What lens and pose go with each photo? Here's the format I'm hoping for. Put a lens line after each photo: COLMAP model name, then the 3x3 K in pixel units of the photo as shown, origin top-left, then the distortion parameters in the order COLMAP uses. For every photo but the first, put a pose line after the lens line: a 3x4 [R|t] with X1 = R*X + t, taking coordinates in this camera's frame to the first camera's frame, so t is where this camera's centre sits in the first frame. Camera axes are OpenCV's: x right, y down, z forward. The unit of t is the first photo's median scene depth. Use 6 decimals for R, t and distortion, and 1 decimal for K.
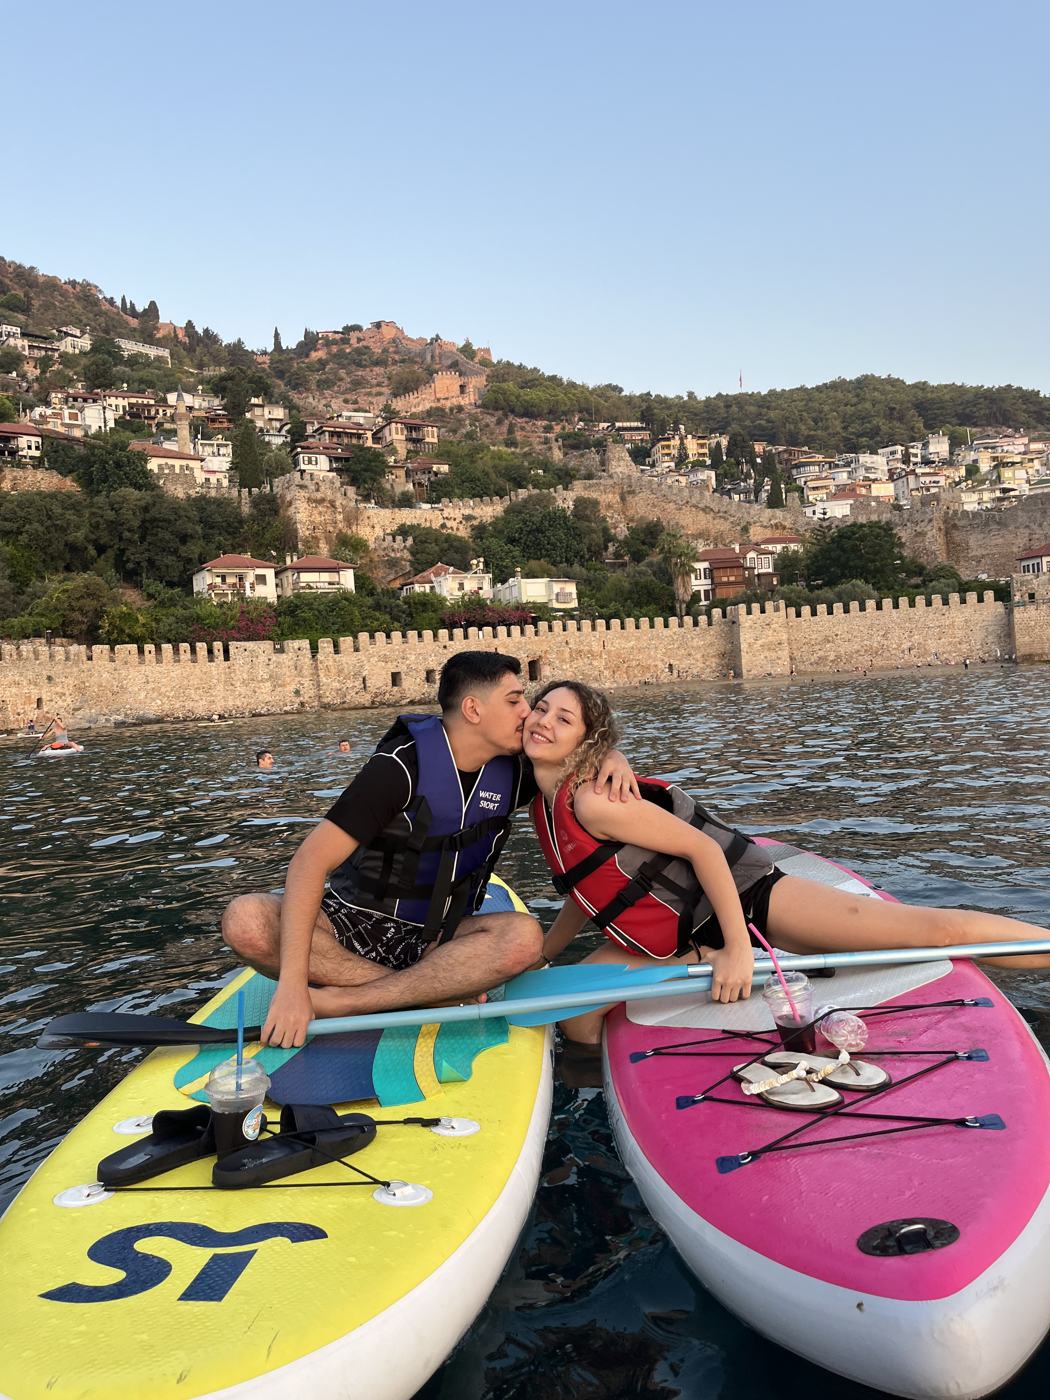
lens RADIAL K [[1051.9, 0, 526.0], [0, 1051.9, 703.0], [0, 0, 1]] dist [0.047175, -0.039024]
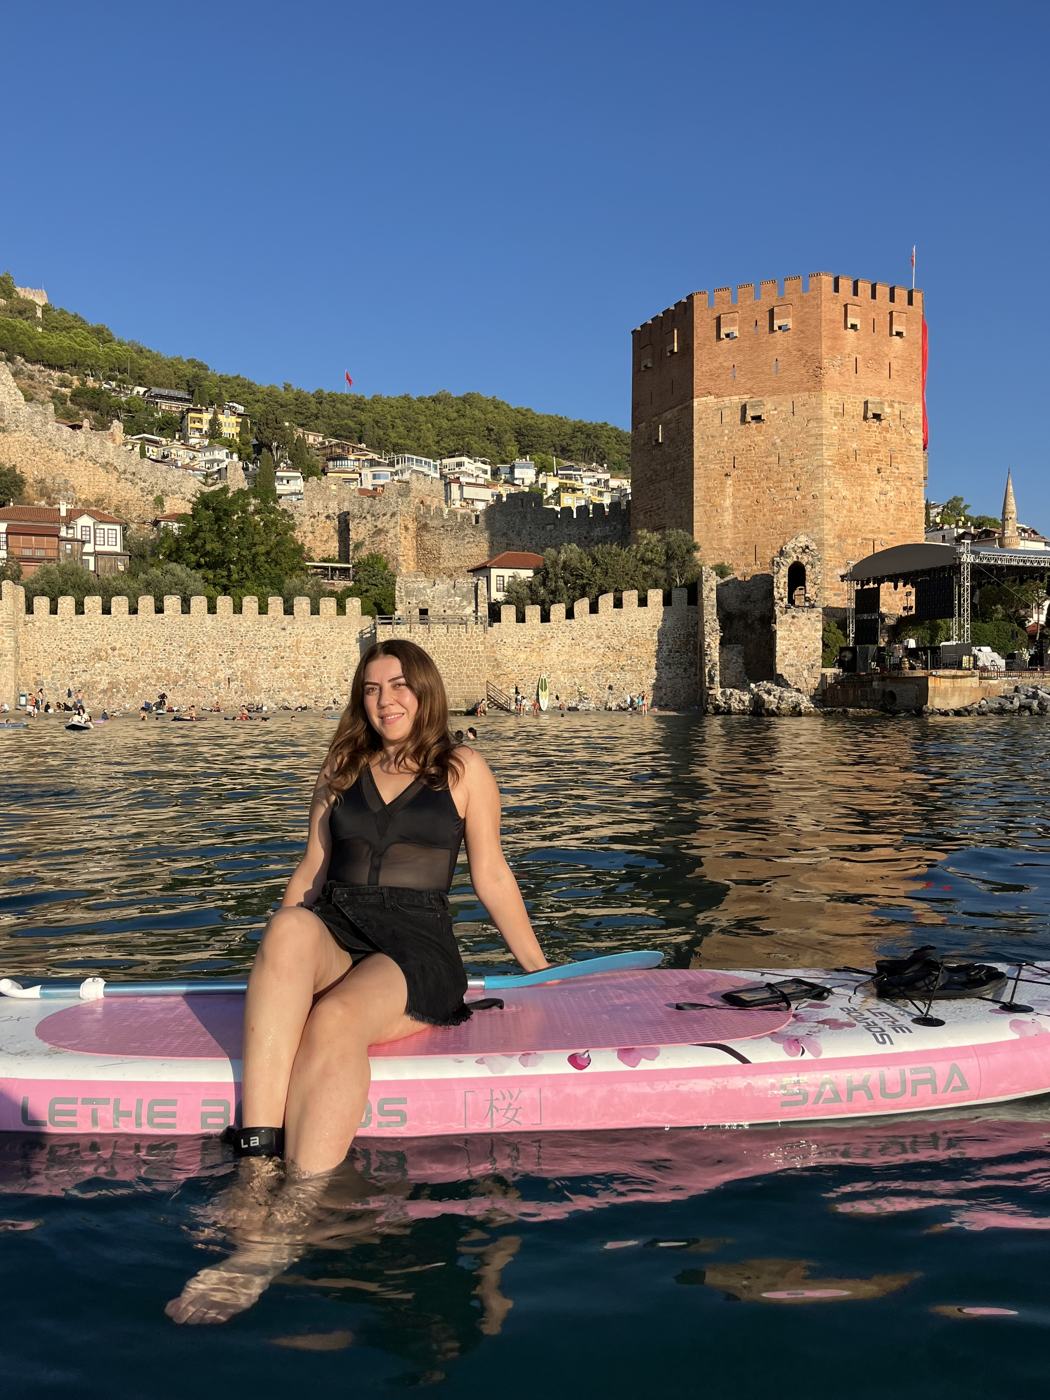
lens RADIAL K [[1083.0, 0, 518.6], [0, 1083.0, 703.7], [0, 0, 1]] dist [0.044347, -0.007485]
pose [[0.946885, 0.062895, 0.315360, 0.224652], [-0.055219, 0.997921, -0.033224, -0.017824], [-0.316795, 0.014045, 0.948390, 0.239447]]
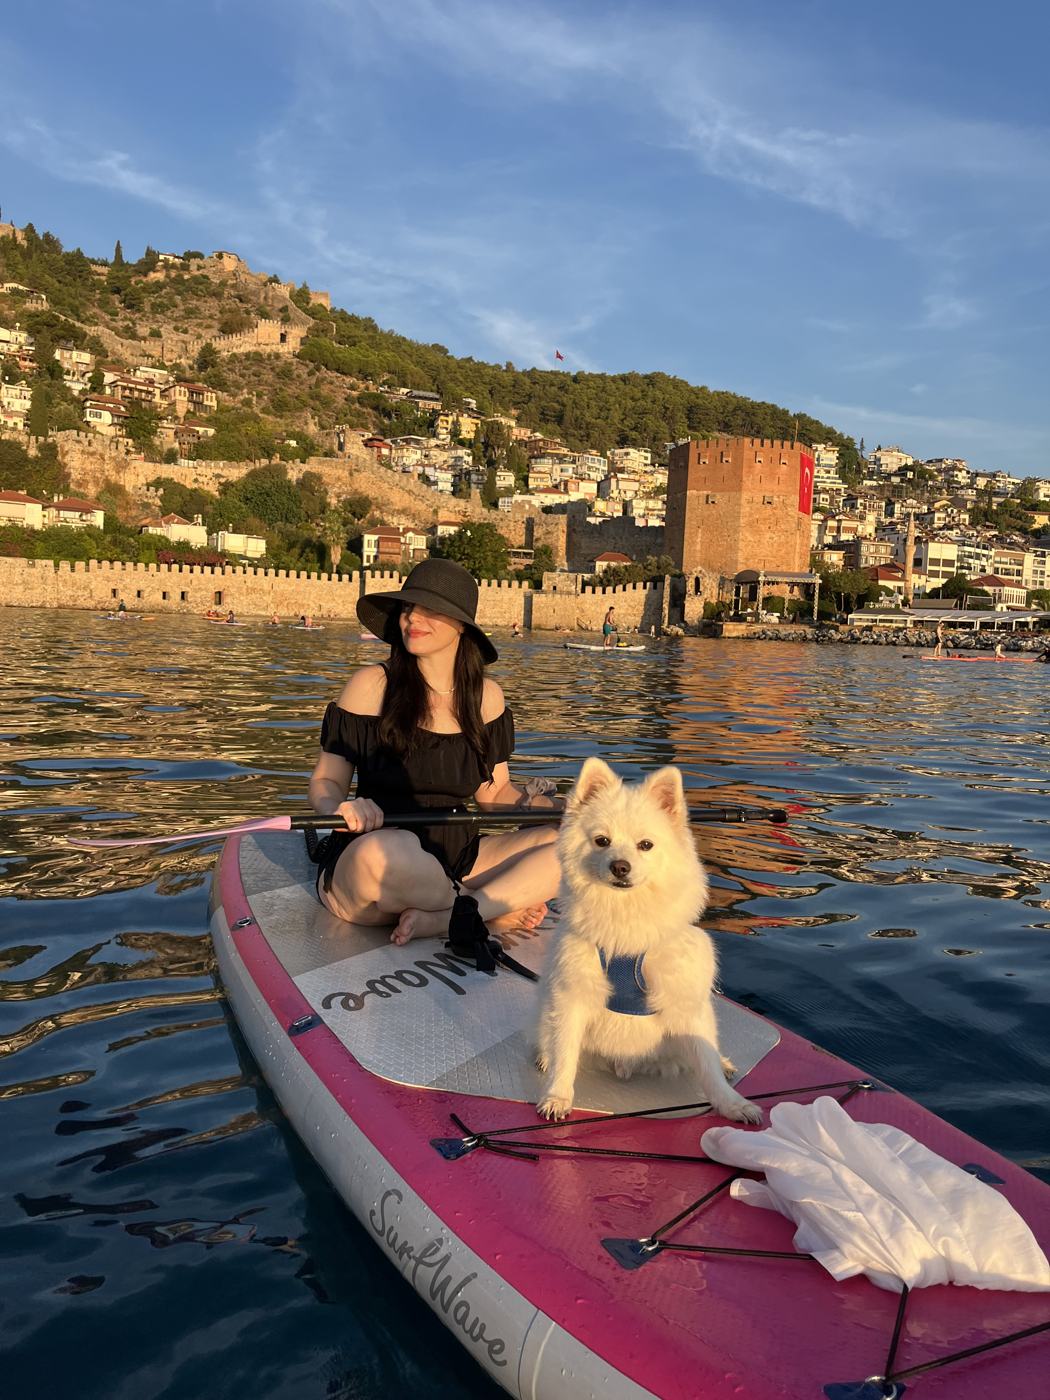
lens RADIAL K [[1051.9, 0, 530.7], [0, 1051.9, 693.5], [0, 0, 1]] dist [0.047175, -0.039024]
pose [[0.983519, 0.100313, 0.150425, 0.155880], [-0.107955, 0.993203, 0.043507, -0.006575], [-0.145038, -0.059029, 0.987664, -0.368737]]
